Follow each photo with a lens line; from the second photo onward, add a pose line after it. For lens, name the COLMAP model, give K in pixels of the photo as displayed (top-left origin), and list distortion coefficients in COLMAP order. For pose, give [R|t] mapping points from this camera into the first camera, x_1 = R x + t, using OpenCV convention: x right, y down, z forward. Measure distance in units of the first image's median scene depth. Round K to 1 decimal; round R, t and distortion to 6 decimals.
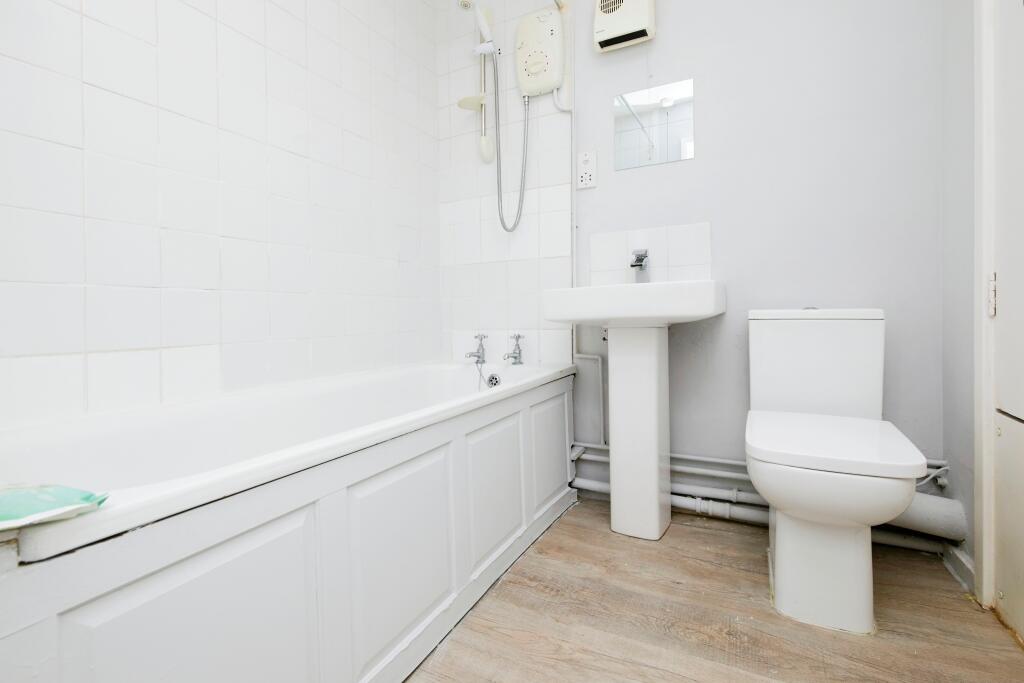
lens RADIAL K [[490.3, 0, 515.0], [0, 490.3, 318.3], [0, 0, 1]] dist [-0.009352, -0.002674]
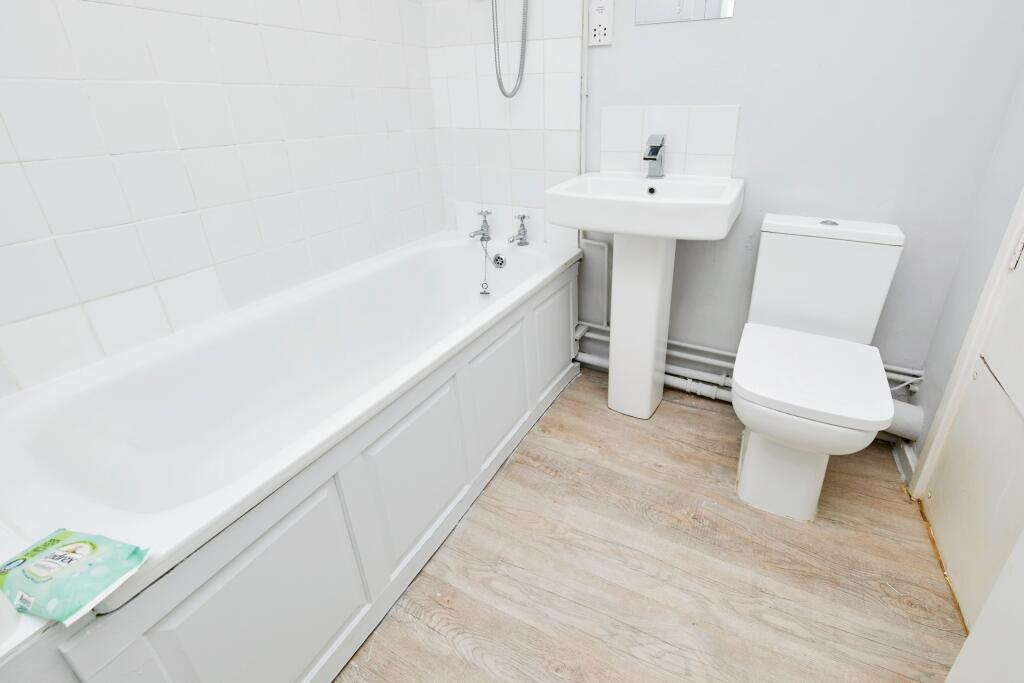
lens RADIAL K [[490.3, 0, 529.7], [0, 490.3, 326.0], [0, 0, 1]] dist [-0.009352, -0.002674]
pose [[0.999851, -0.015267, -0.008029, 0.035296], [0.017222, 0.909923, 0.414421, -0.242066], [0.000979, -0.414497, 0.910050, 0.067303]]
